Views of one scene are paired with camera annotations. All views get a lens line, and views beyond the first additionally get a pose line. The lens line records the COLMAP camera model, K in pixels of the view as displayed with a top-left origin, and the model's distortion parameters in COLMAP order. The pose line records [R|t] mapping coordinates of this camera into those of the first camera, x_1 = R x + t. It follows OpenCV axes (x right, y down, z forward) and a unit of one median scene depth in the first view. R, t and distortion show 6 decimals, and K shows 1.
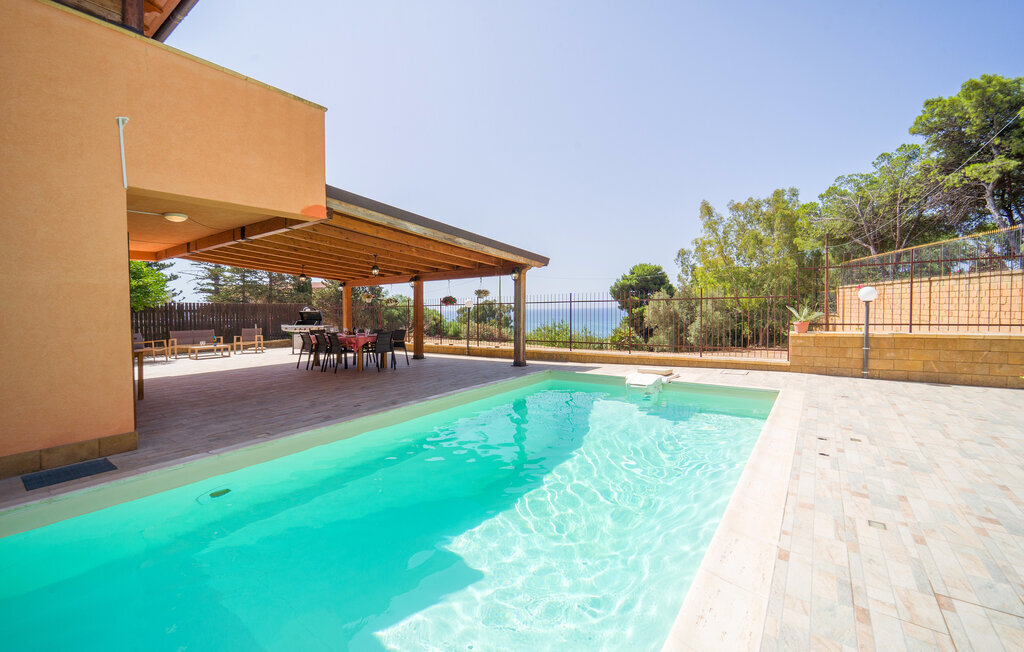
lens RADIAL K [[421.7, 0, 507.9], [0, 421.7, 319.3], [0, 0, 1]] dist [0.007809, -0.001829]
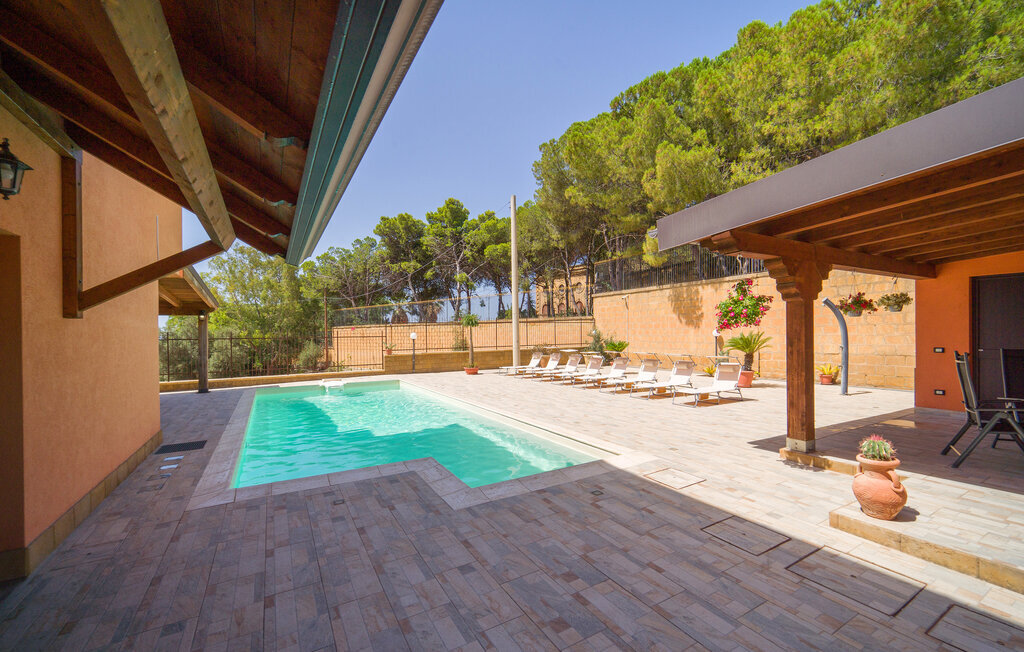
lens RADIAL K [[421.7, 0, 522.3], [0, 421.7, 335.3], [0, 0, 1]] dist [0.007809, -0.001829]
pose [[0.387505, 0.007689, 0.921836, -0.402119], [0.034937, 0.999124, -0.023020, 0.004285], [-0.921206, 0.041127, 0.386897, -0.153257]]
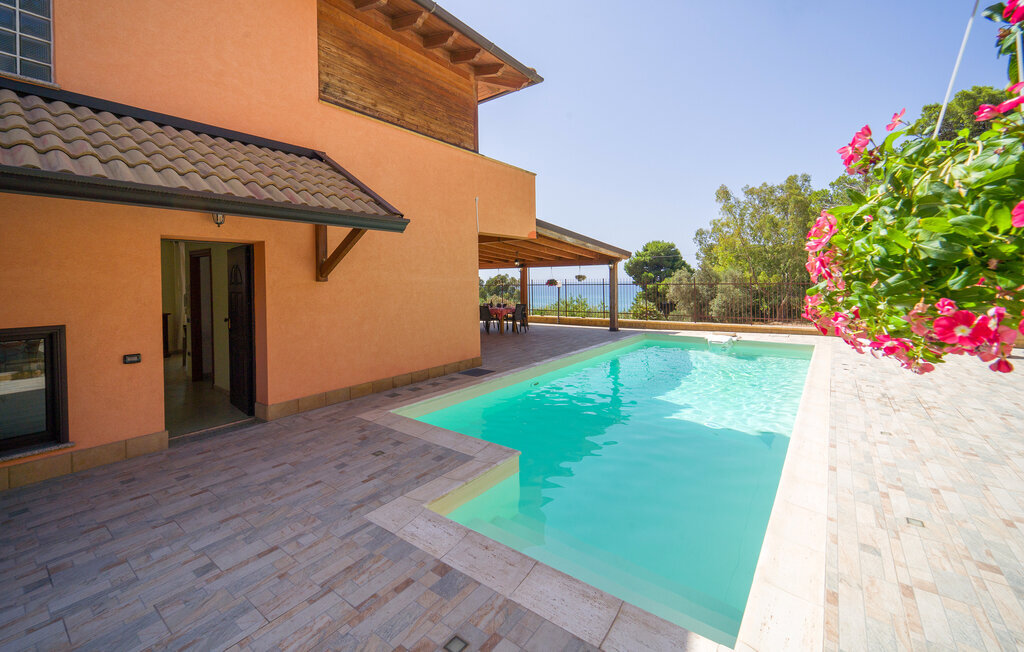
lens RADIAL K [[421.7, 0, 496.5], [0, 421.7, 275.7], [0, 0, 1]] dist [0.007809, -0.001829]
pose [[0.999389, 0.003461, -0.034791, -0.165211], [-0.004889, 0.999145, -0.041056, -0.006672], [0.034619, 0.041201, 0.998551, -0.212391]]
